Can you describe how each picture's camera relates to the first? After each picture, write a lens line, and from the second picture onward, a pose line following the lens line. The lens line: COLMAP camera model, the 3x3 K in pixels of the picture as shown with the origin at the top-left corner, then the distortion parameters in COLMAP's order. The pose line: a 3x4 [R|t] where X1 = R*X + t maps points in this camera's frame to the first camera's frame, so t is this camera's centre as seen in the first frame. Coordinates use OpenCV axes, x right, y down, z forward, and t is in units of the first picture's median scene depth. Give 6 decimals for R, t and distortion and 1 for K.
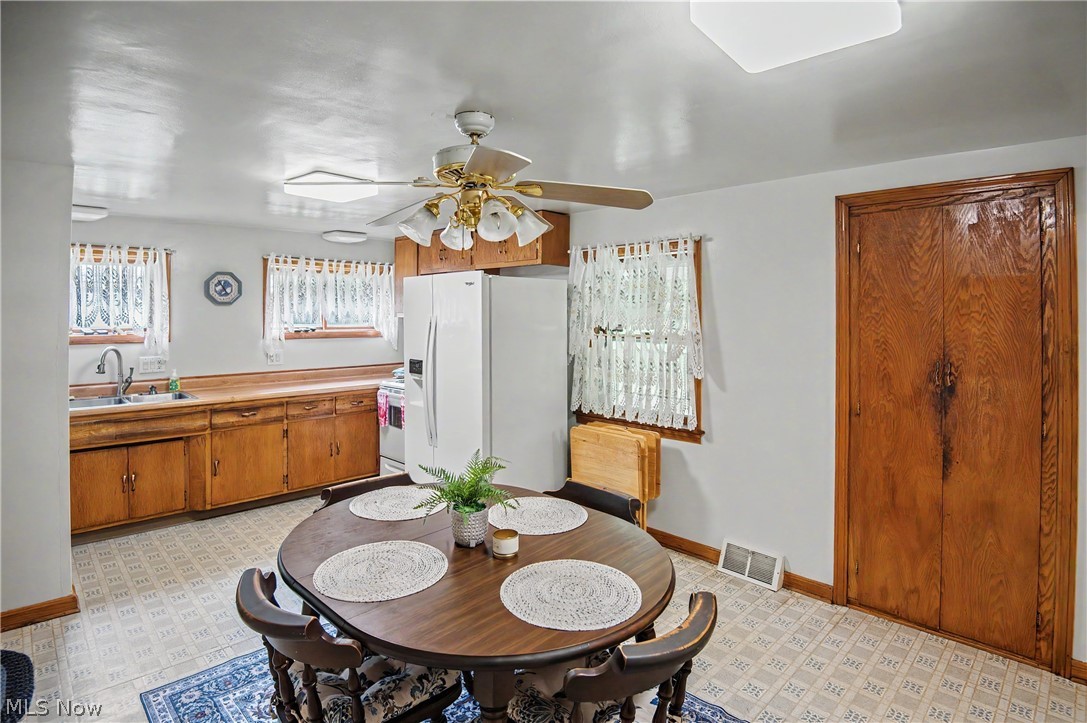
lens RADIAL K [[572.7, 0, 526.4], [0, 572.7, 313.4], [0, 0, 1]] dist [0.000765, -0.032719]
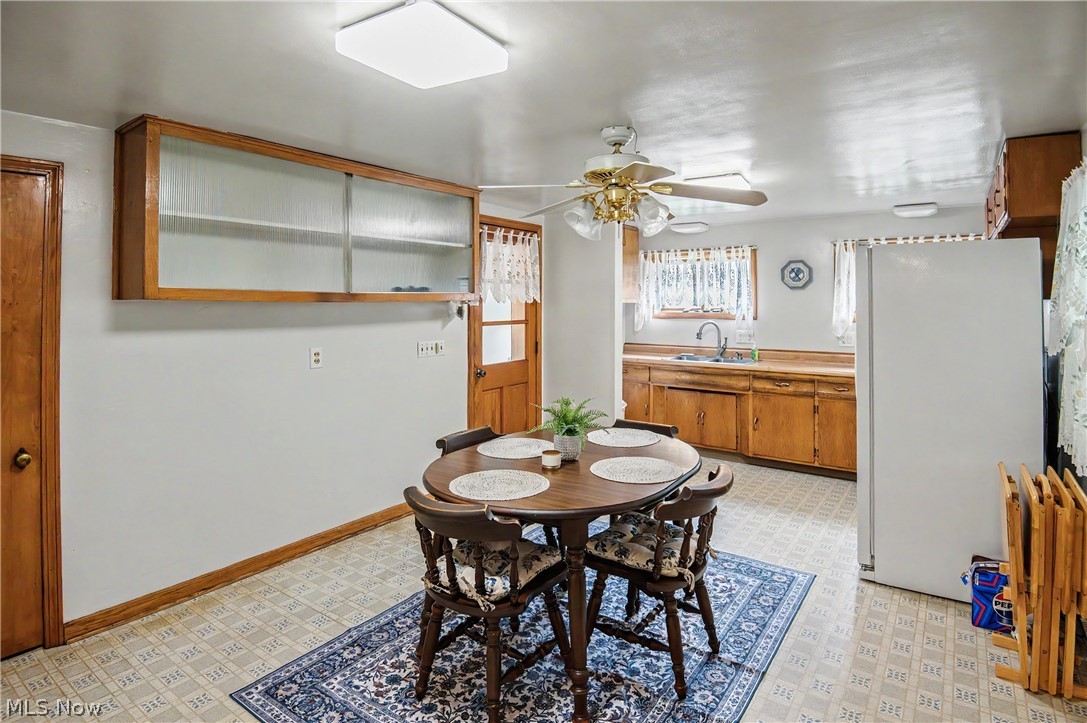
lens RADIAL K [[581.9, 0, 542.7], [0, 581.9, 298.9], [0, 0, 1]] dist [-0.000344, -0.017689]
pose [[0.183699, -0.005445, -0.982967, 0.586946], [-0.002481, 0.999979, -0.006003, 0.014173], [0.982979, 0.003541, 0.183682, 0.328034]]
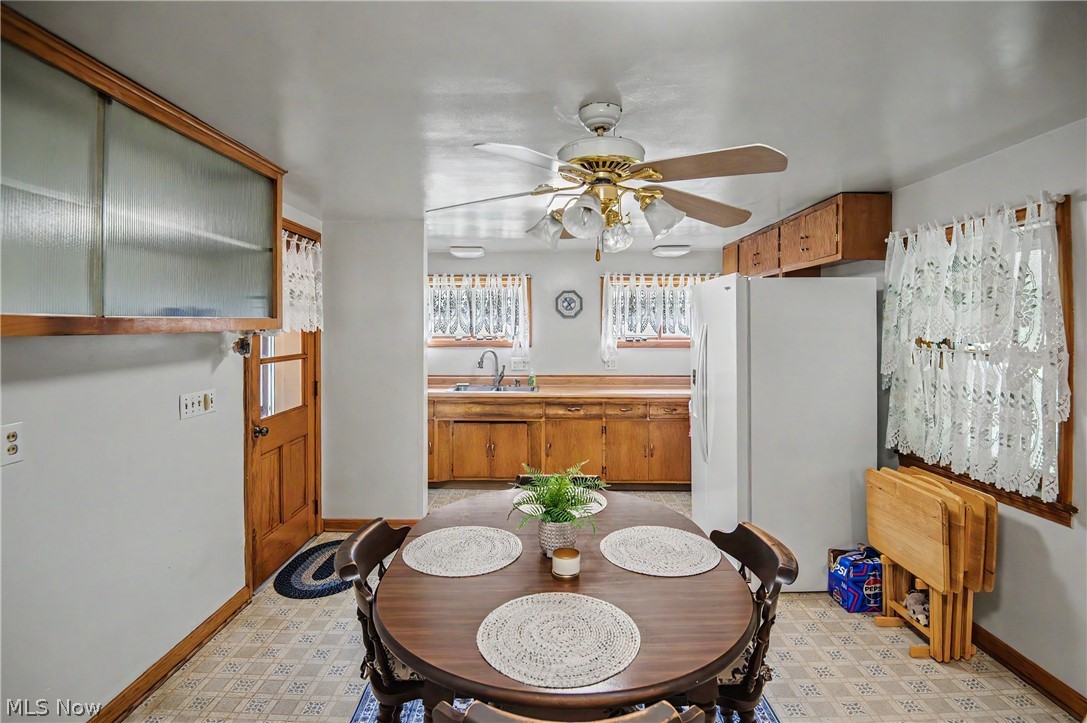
lens RADIAL K [[534.2, 0, 527.2], [0, 534.2, 329.1], [0, 0, 1]] dist [-0.000130, -0.023316]
pose [[0.710131, 0.000250, -0.704069, 0.232543], [0.000253, 1.000000, 0.000610, 0.010151], [0.704069, -0.000612, 0.710131, 0.150912]]
